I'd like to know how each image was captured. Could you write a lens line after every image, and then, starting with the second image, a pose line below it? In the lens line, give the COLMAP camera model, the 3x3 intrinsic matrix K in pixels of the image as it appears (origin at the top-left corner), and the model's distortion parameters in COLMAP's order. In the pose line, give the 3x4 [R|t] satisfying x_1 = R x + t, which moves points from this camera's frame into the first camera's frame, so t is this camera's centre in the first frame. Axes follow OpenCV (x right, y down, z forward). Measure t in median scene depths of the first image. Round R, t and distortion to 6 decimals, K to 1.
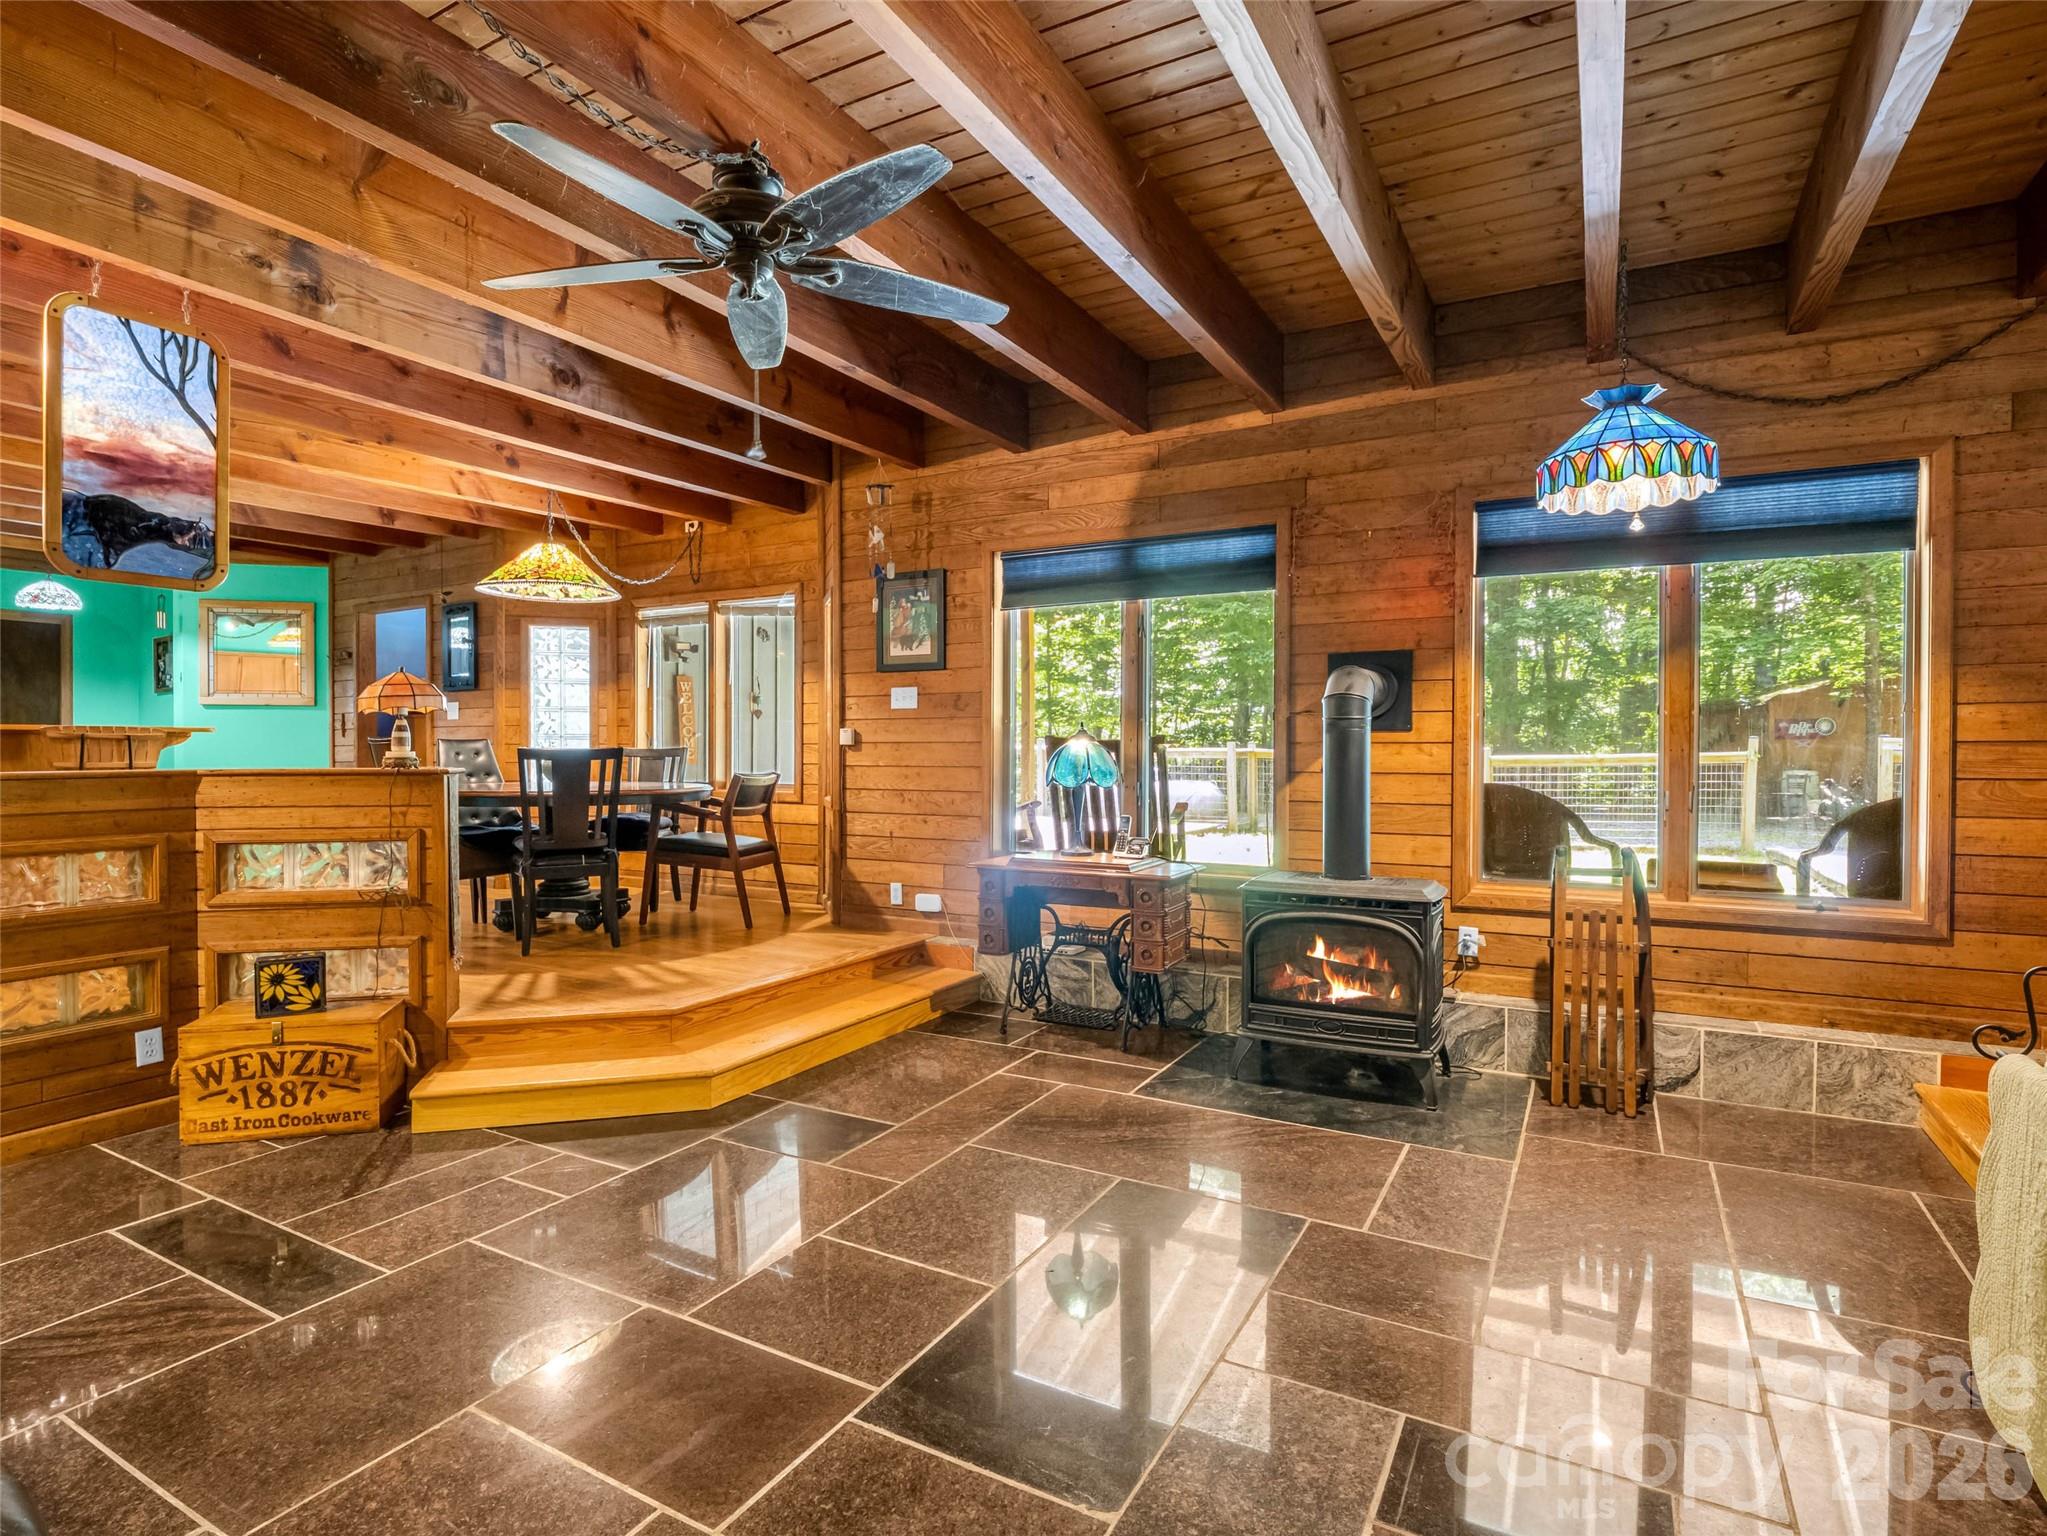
lens RADIAL K [[1070.5, 0, 1016.6], [0, 1070.5, 766.6], [0, 0, 1]] dist [-0.017126, -0.001150]
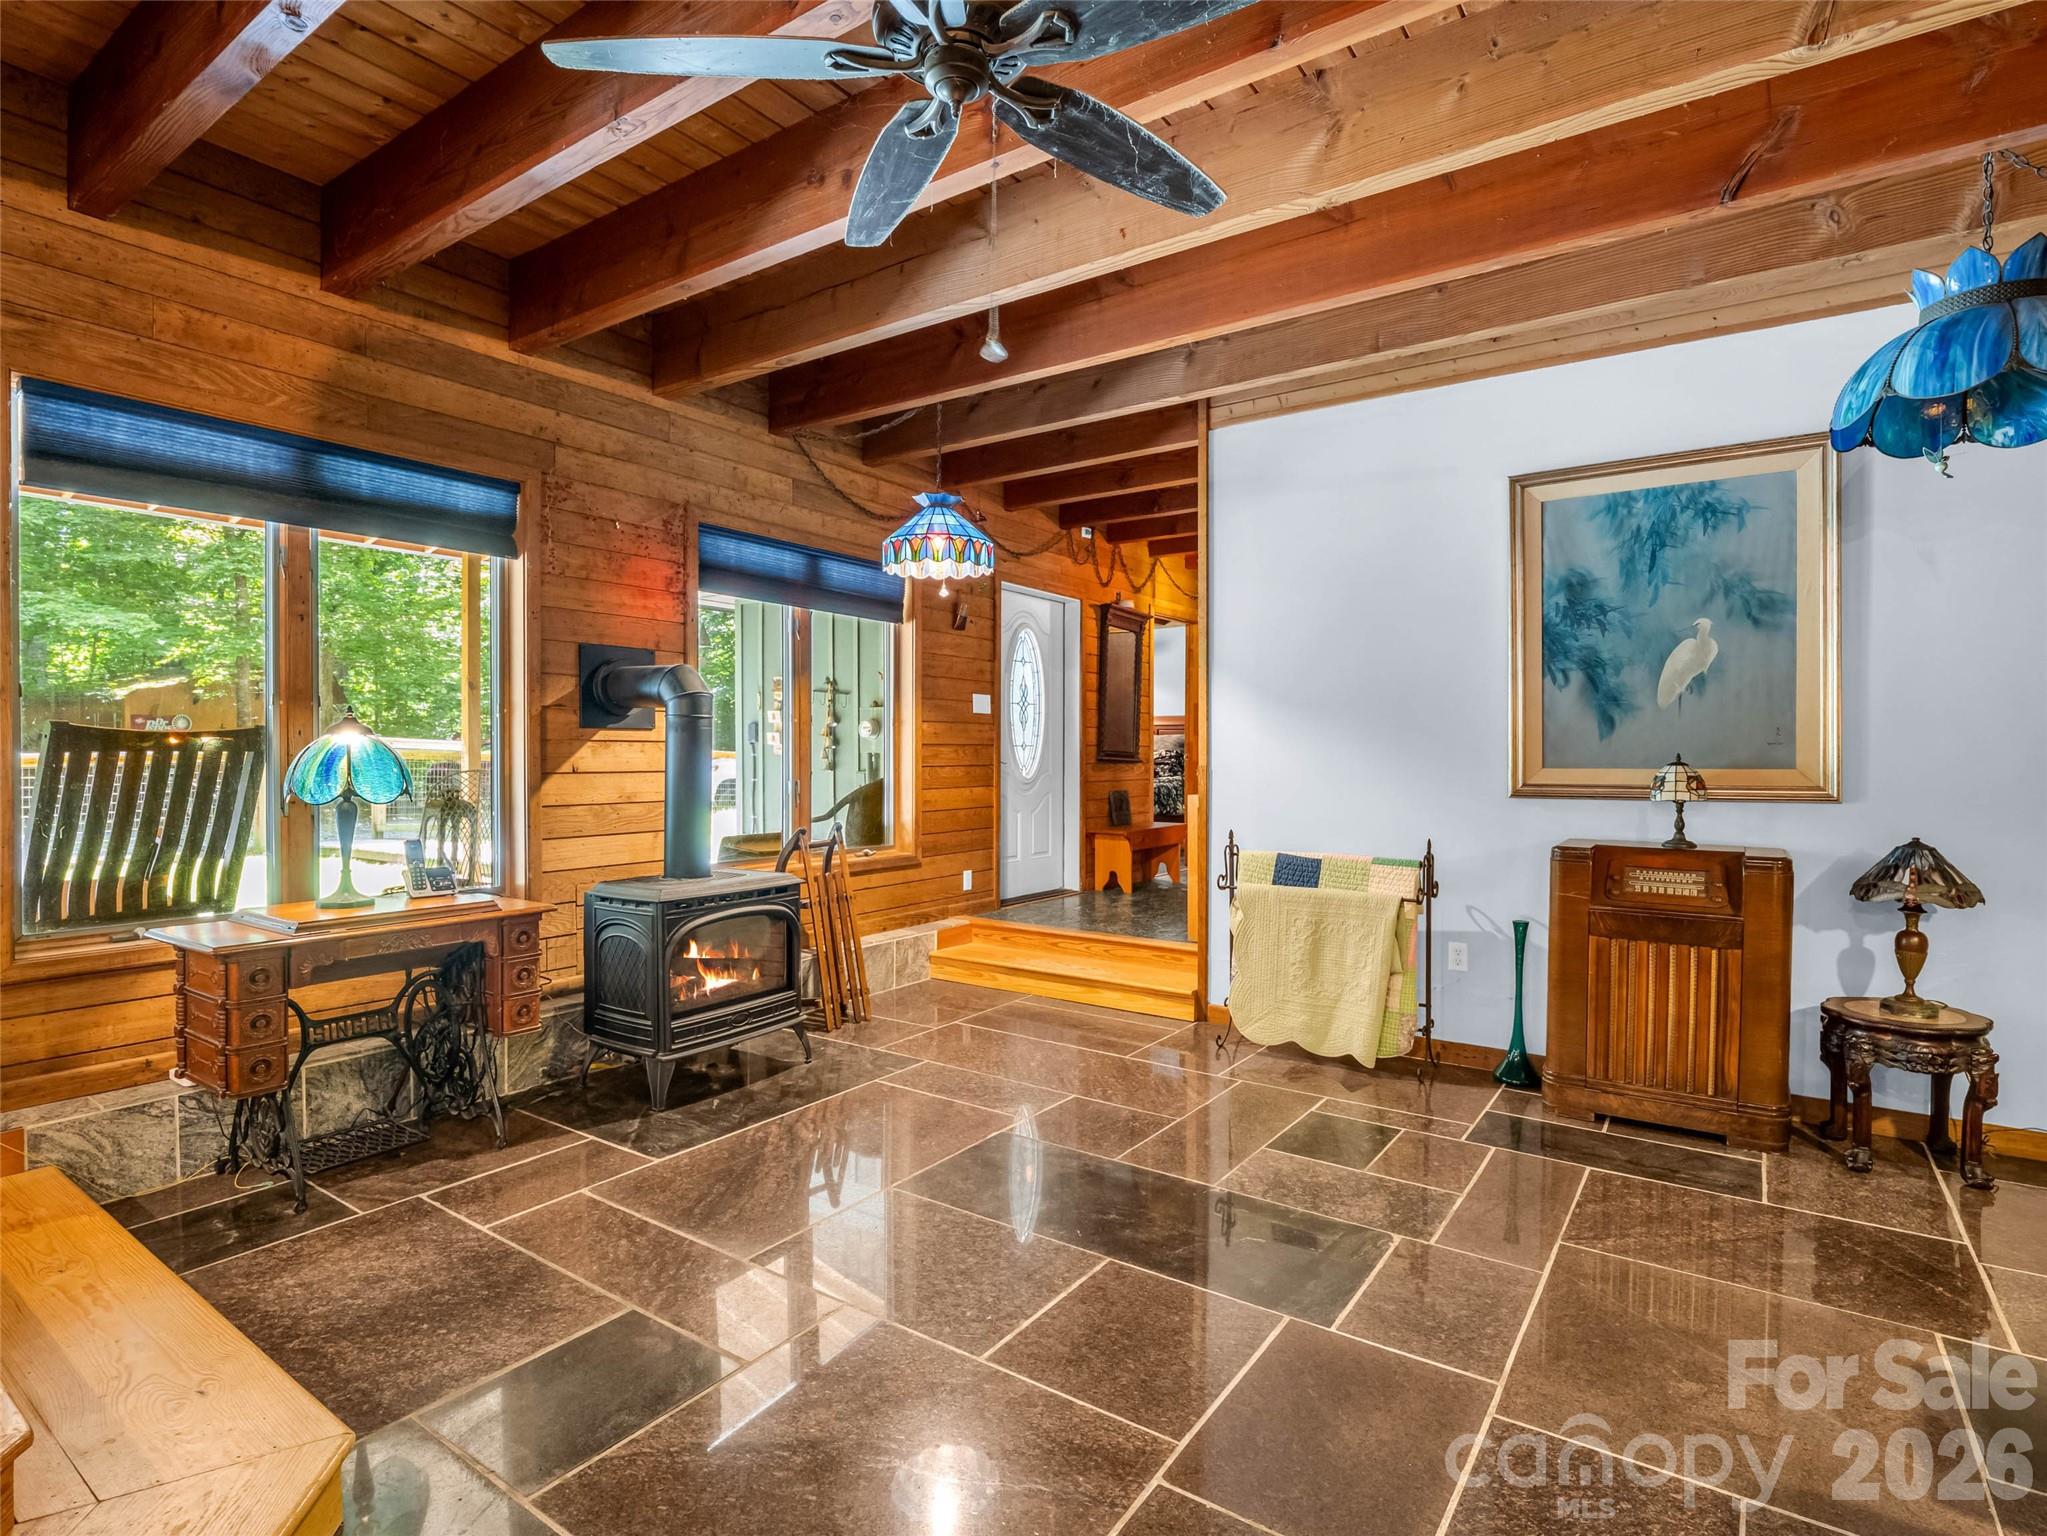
lens RADIAL K [[1070.5, 0, 1007.1], [0, 1070.5, 758.5], [0, 0, 1]] dist [-0.017126, -0.001150]
pose [[0.072878, -0.008631, 0.997303, -0.616225], [0.014141, 0.999871, 0.007620, -0.008182], [-0.997241, 0.013547, 0.072991, 0.583269]]
